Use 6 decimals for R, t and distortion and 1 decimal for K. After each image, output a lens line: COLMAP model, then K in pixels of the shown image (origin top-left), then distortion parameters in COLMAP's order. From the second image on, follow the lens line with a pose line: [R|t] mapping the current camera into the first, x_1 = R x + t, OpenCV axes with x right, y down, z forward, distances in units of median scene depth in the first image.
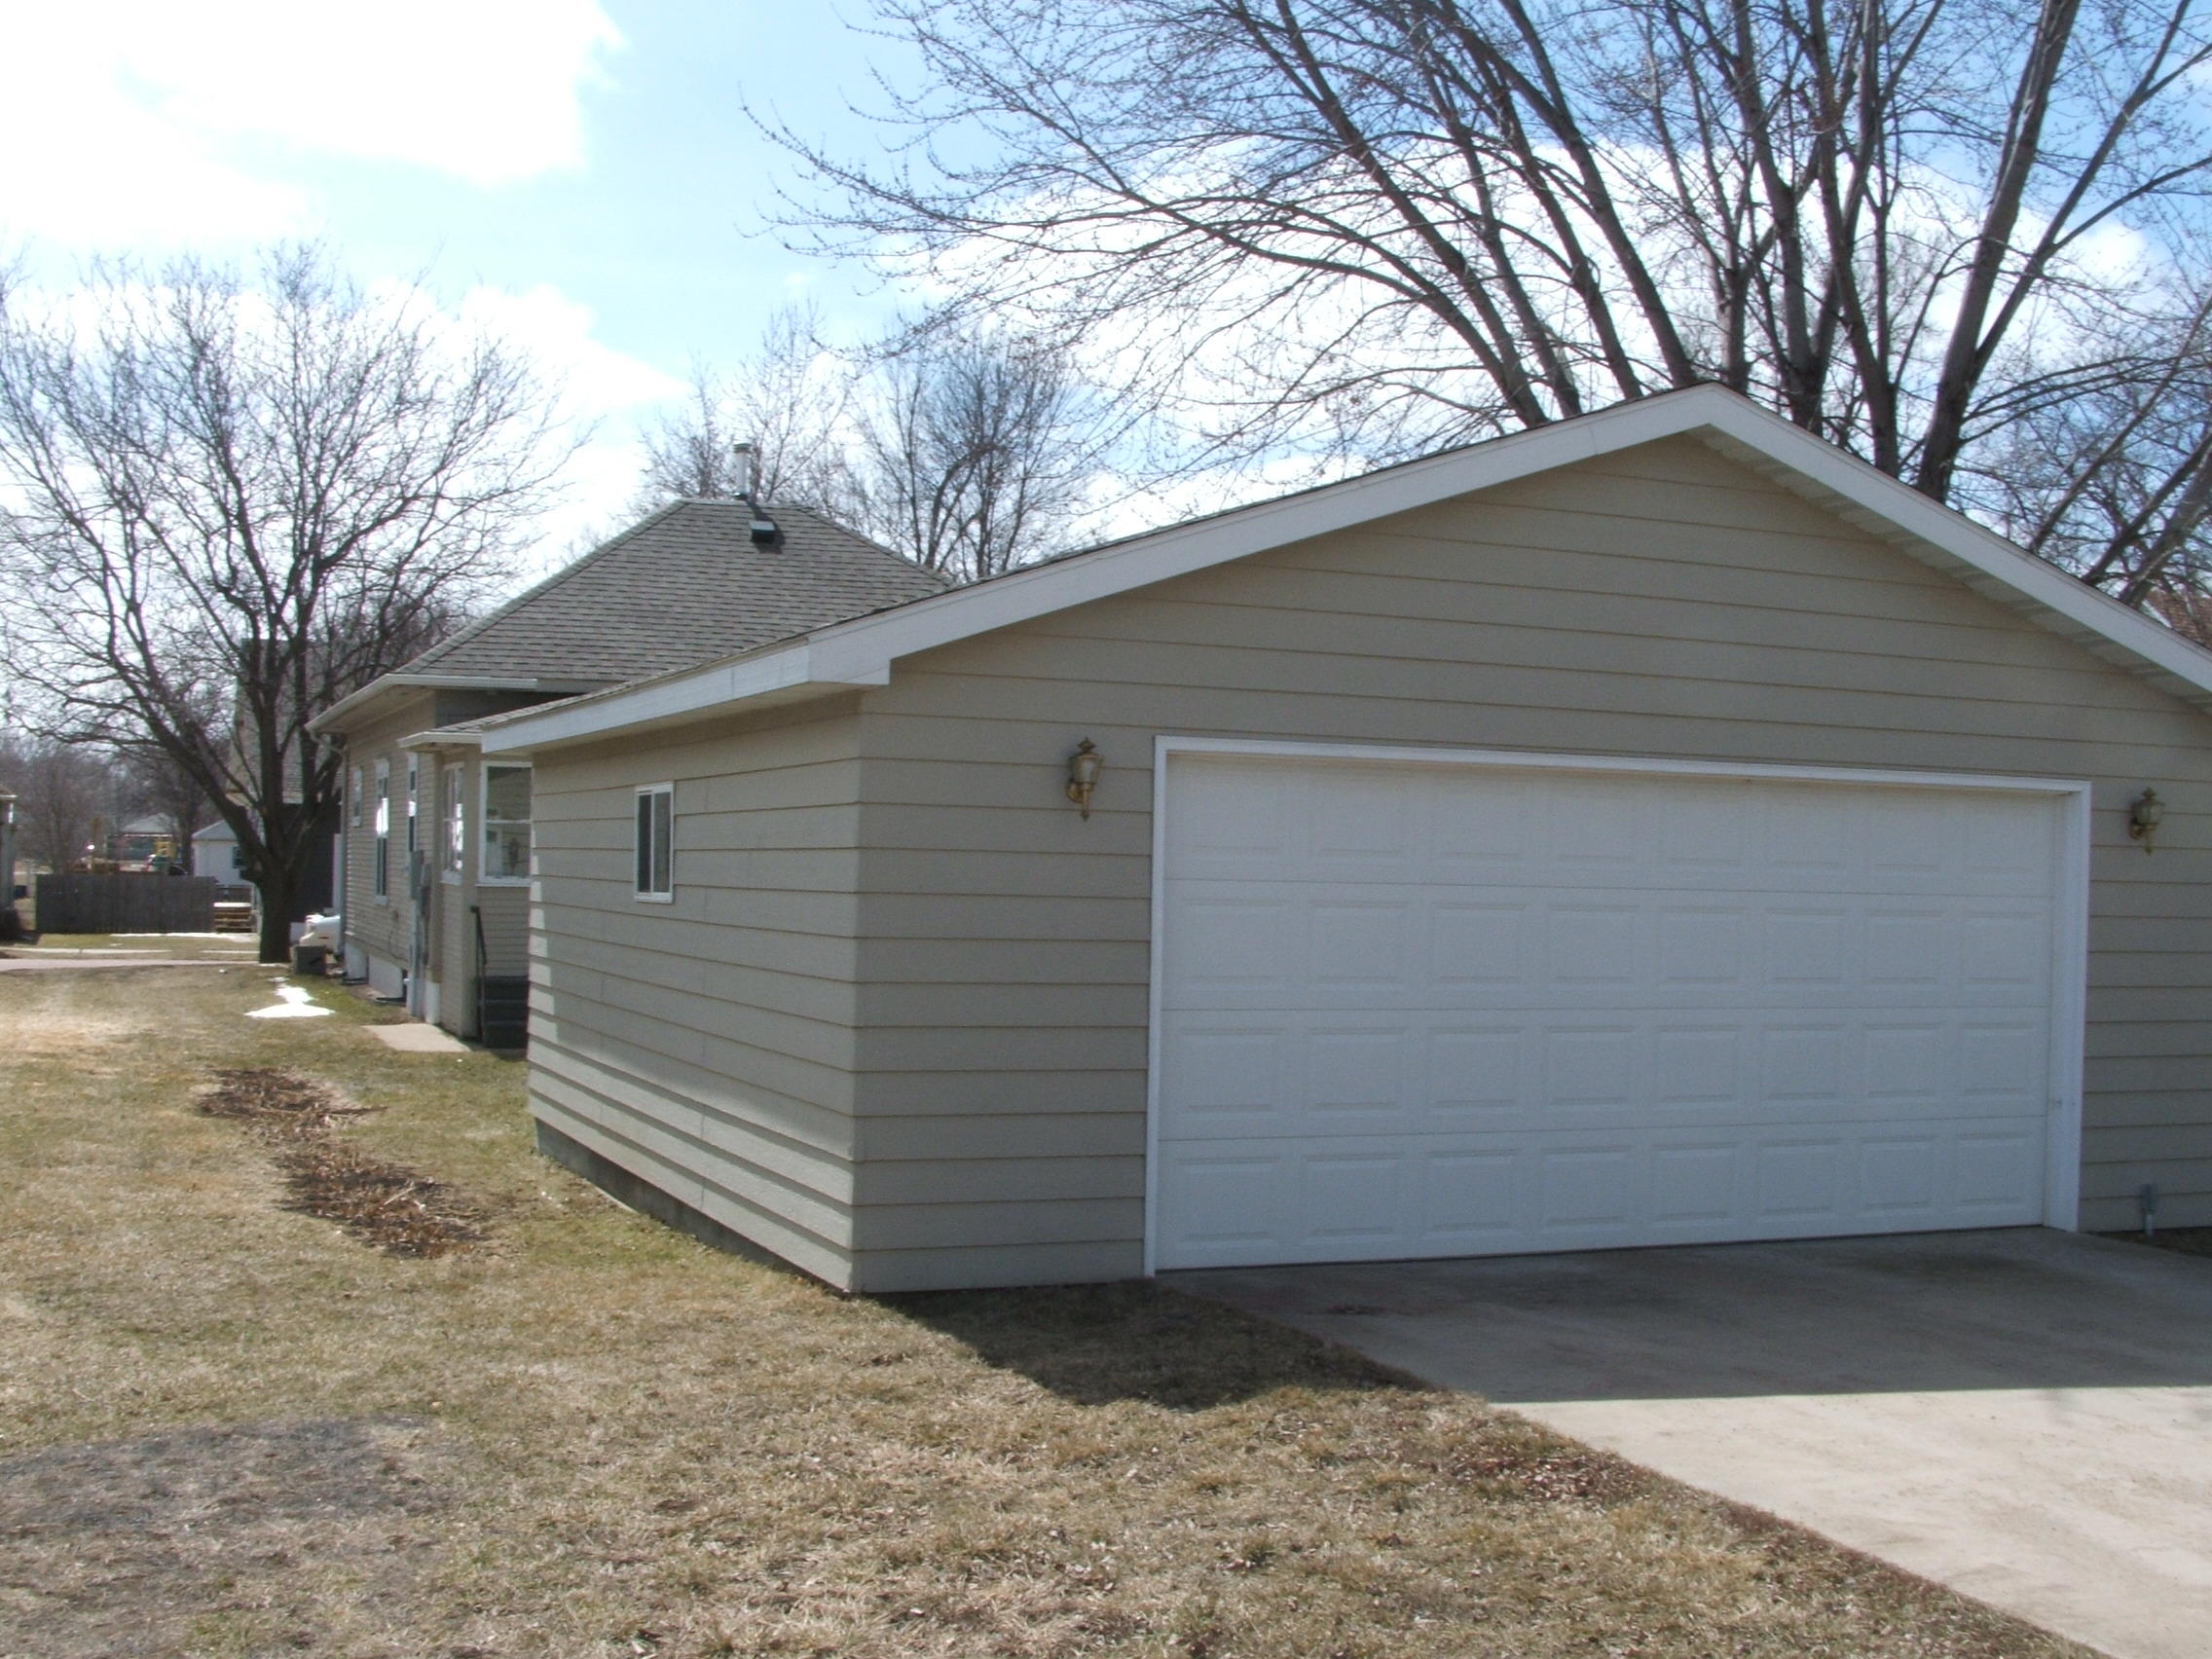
lens RADIAL K [[2456.5, 0, 1095.5], [0, 2456.5, 831.5], [0, 0, 1]] dist [0.009127, 0.000000]
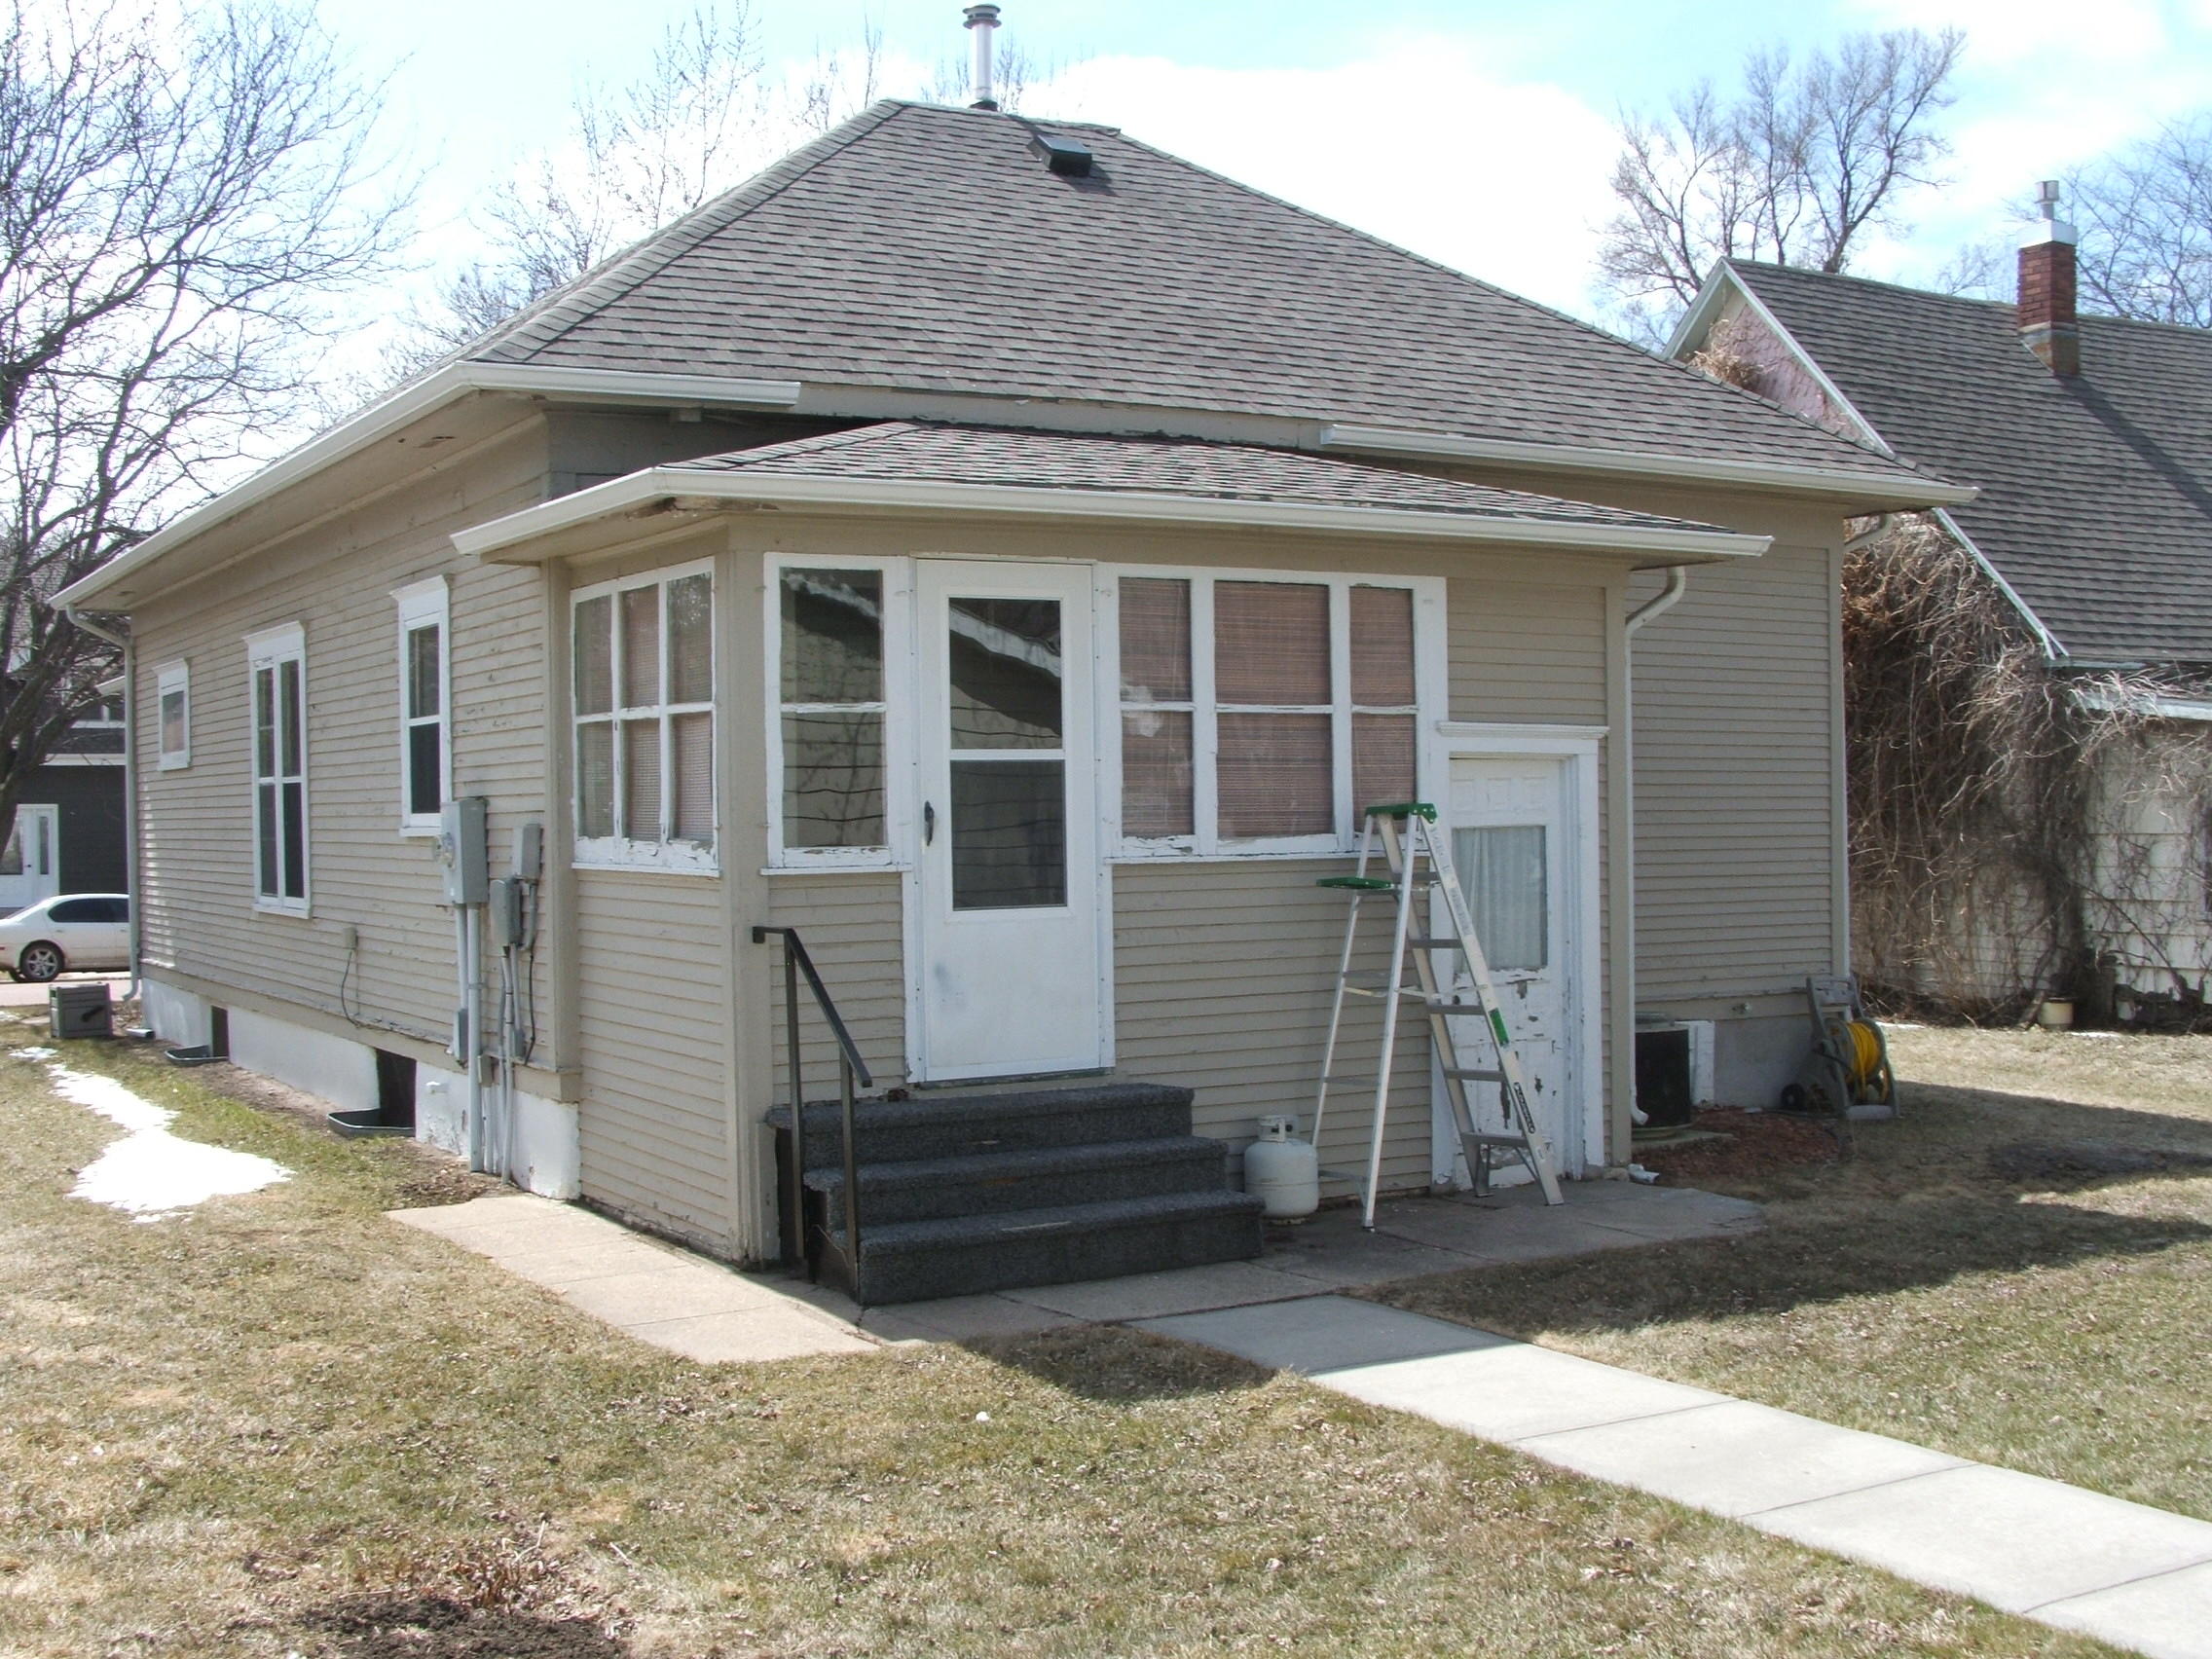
lens RADIAL K [[2456.5, 0, 1113.9], [0, 2456.5, 828.5], [0, 0, 1]] dist [0.009127, 0.000000]
pose [[0.987157, -0.042190, 0.154082, -0.180484], [0.038658, 0.998918, 0.025847, 0.004746], [-0.155006, -0.019559, 0.987720, 0.427365]]
